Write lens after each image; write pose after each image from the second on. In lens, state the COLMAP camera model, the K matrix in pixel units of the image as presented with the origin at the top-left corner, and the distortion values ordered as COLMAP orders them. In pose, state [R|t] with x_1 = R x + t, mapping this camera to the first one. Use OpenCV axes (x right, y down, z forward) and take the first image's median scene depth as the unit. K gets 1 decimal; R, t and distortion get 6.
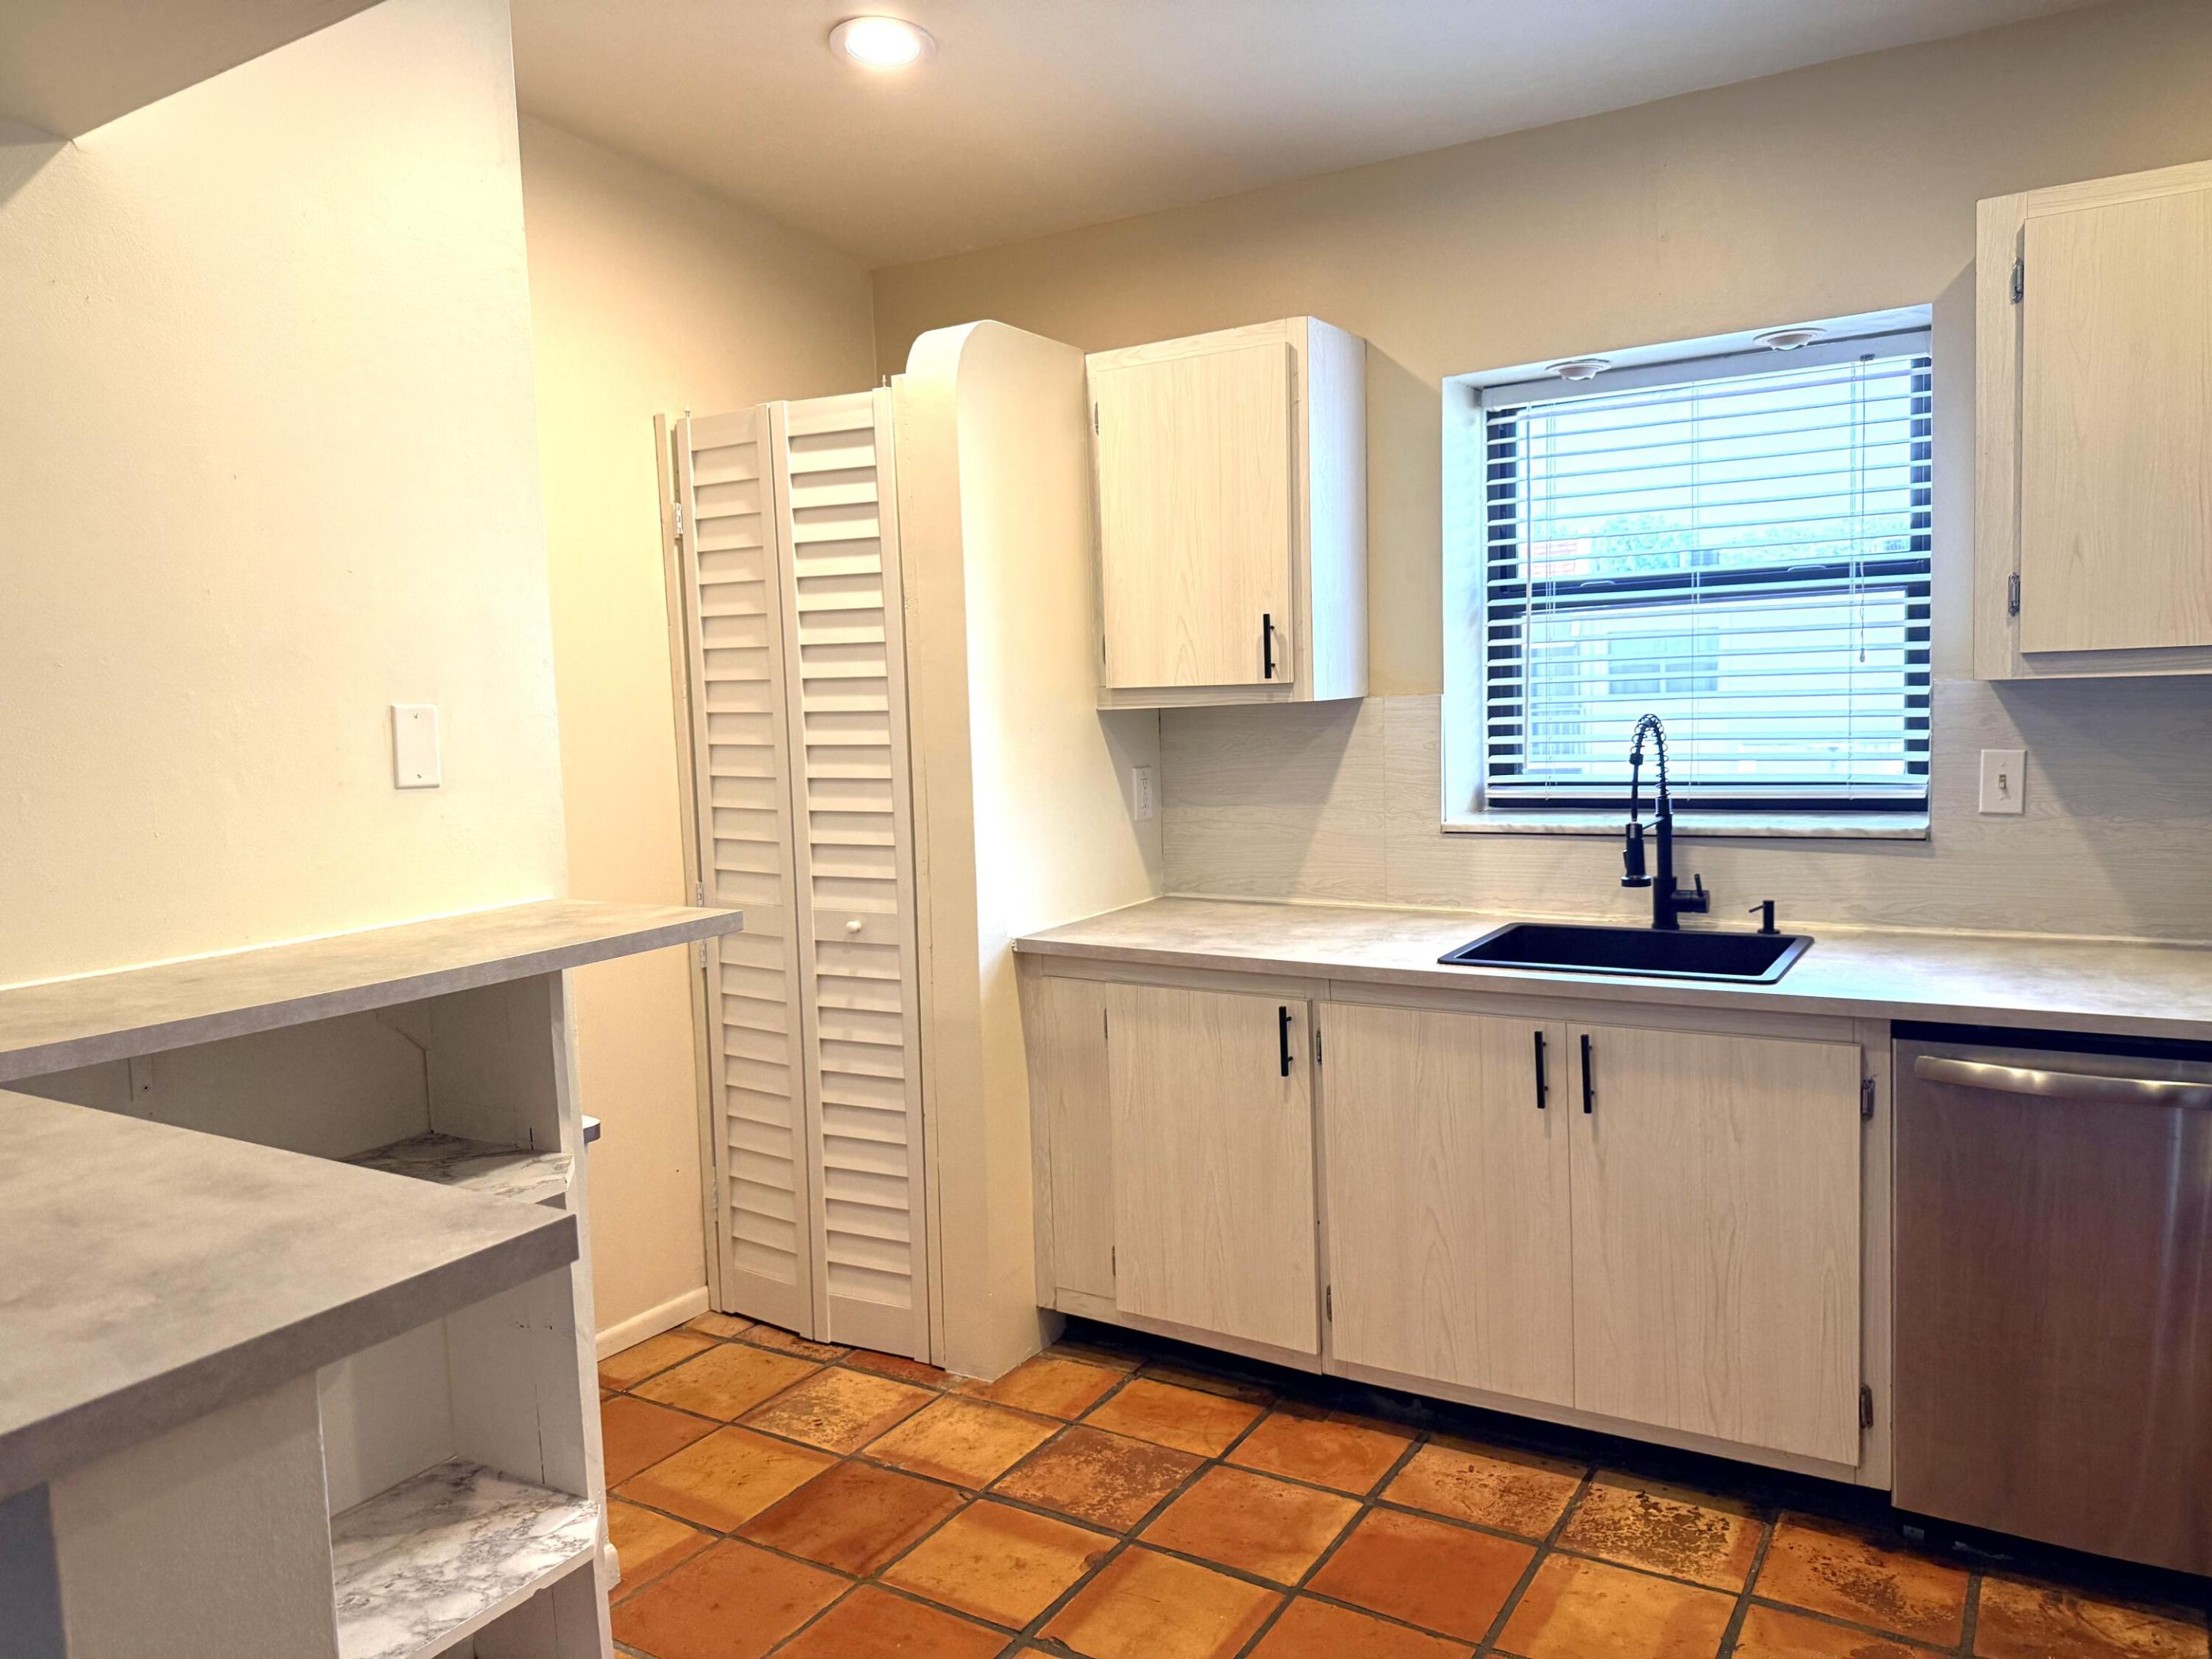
lens RADIAL K [[1582.1, 0, 1109.3], [0, 1582.1, 830.4], [0, 0, 1]] dist [0.089971, -0.119122]
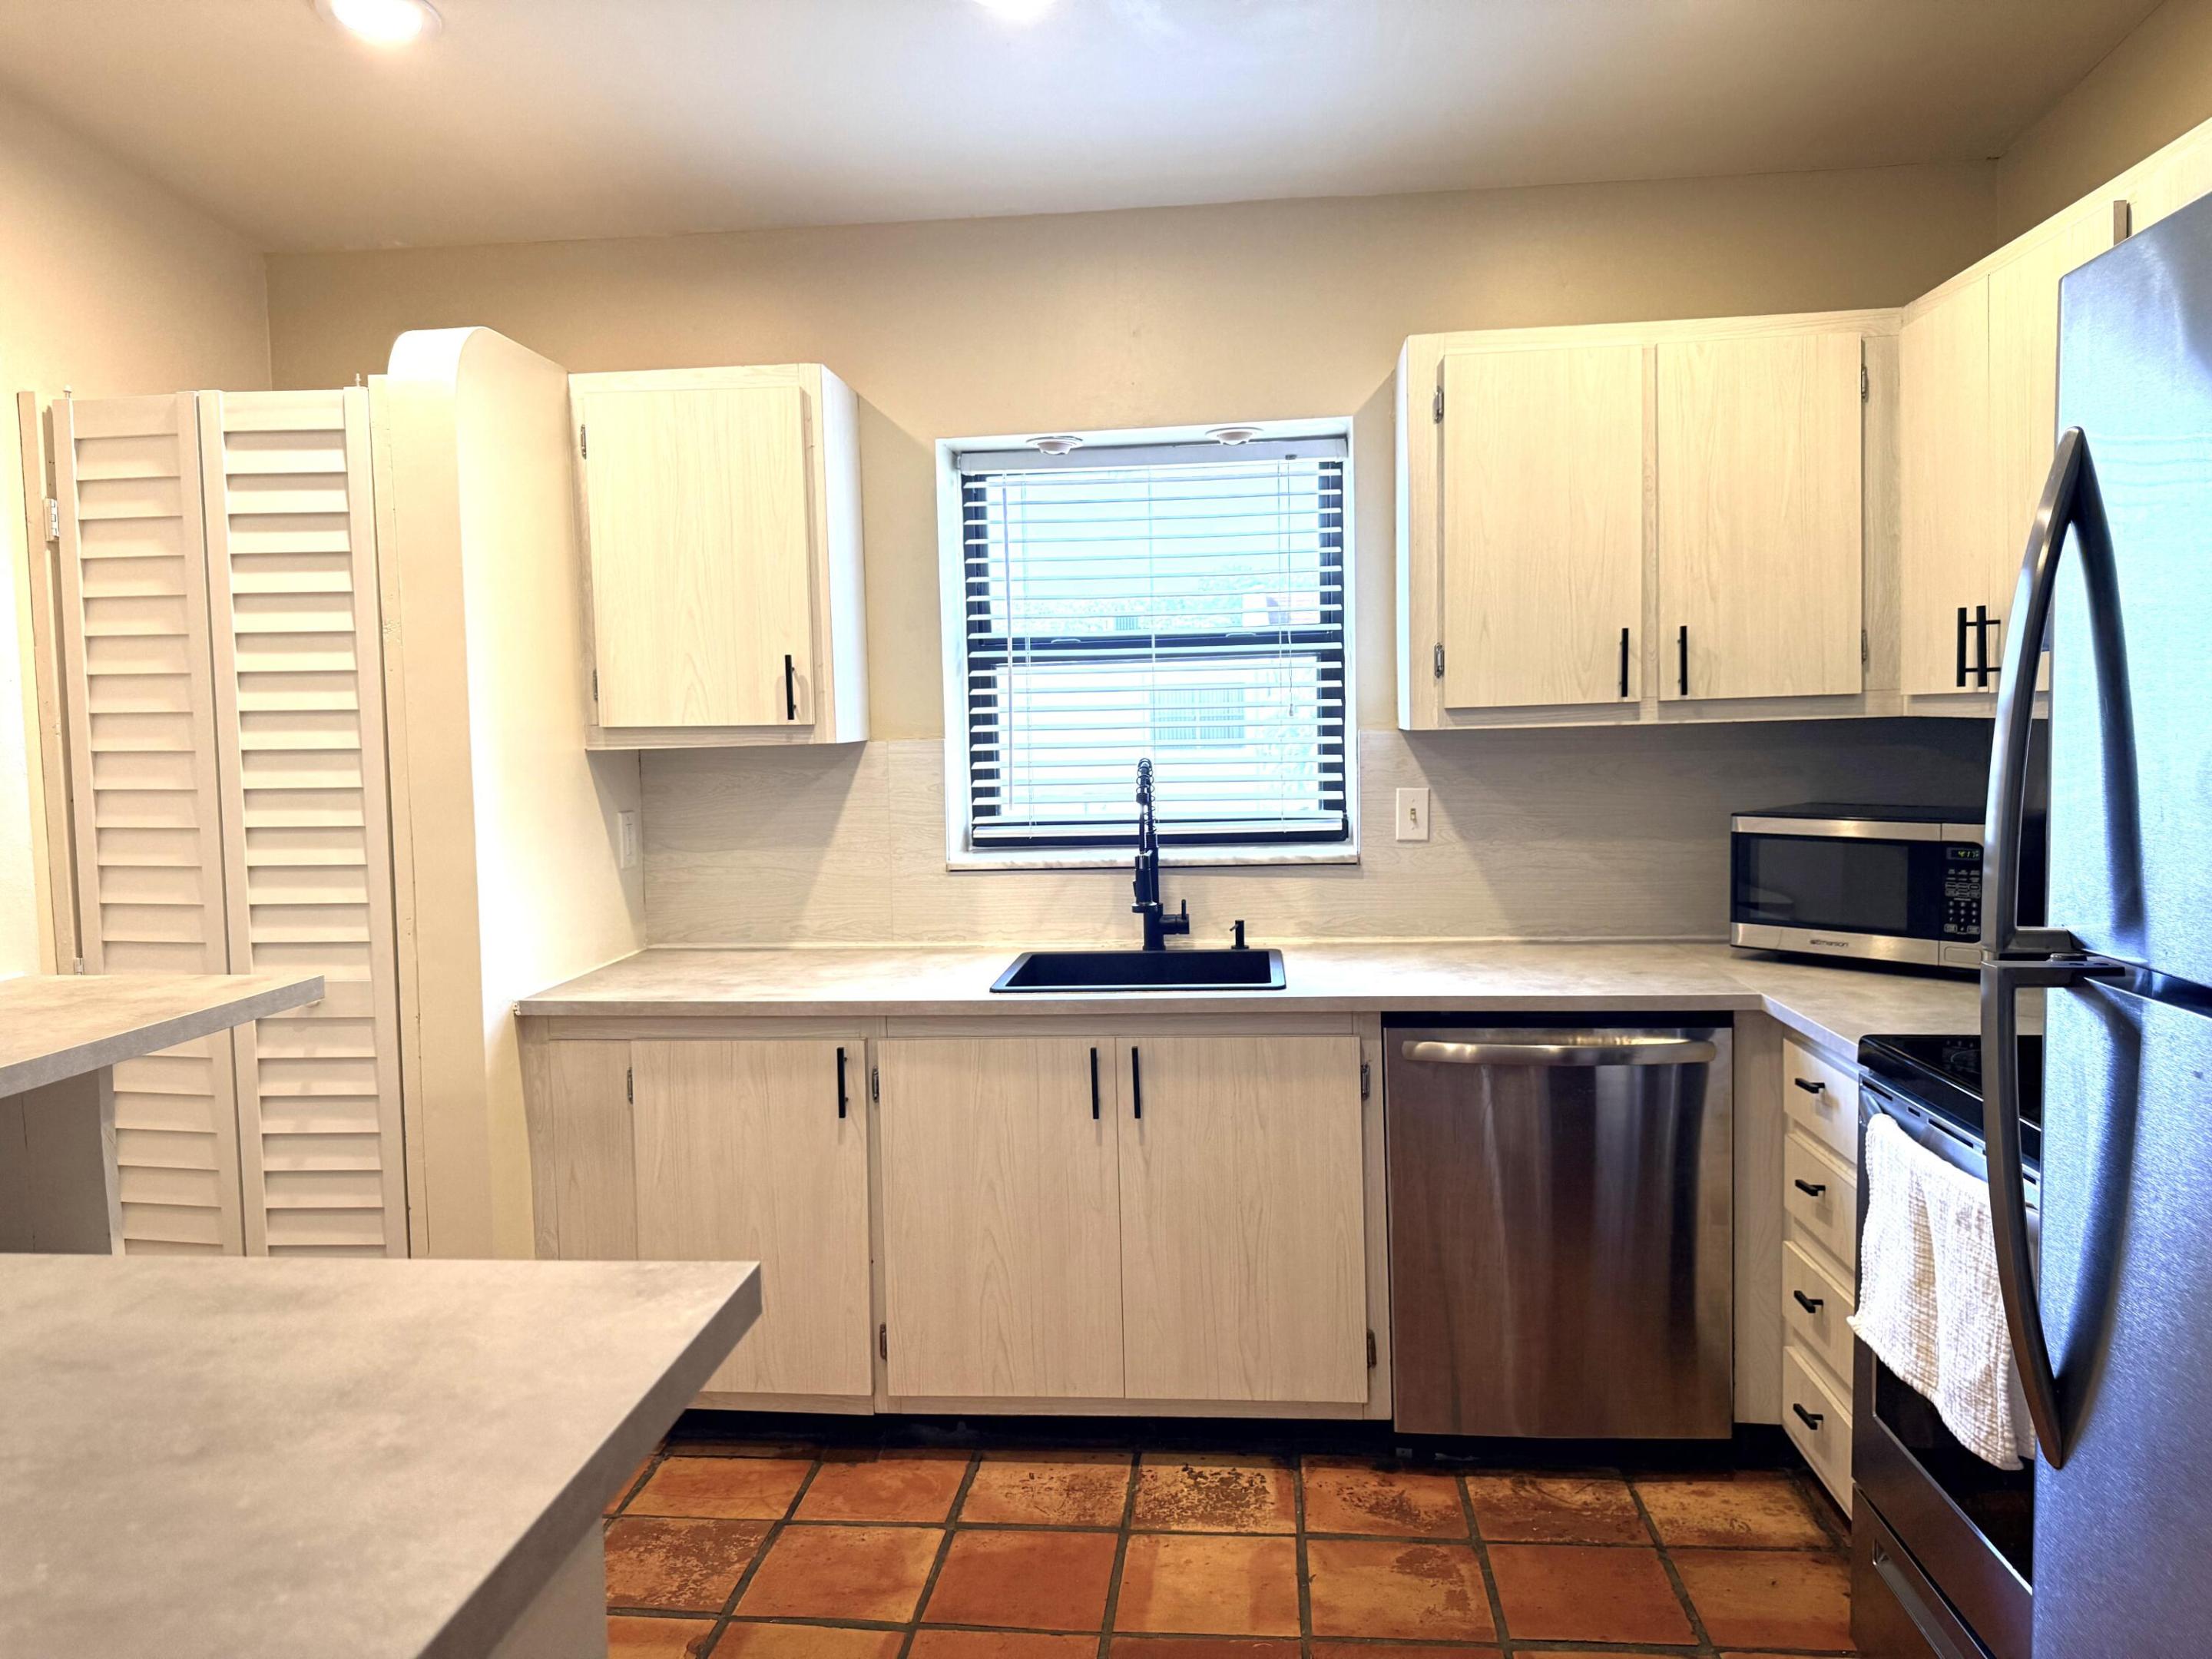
lens RADIAL K [[1582.1, 0, 1092.8], [0, 1582.1, 829.2], [0, 0, 1]] dist [0.089971, -0.119122]
pose [[0.898767, -0.015209, 0.438162, -0.178137], [0.030688, 0.999129, -0.028267, 0.007026], [-0.437351, 0.038852, 0.898451, 0.026127]]
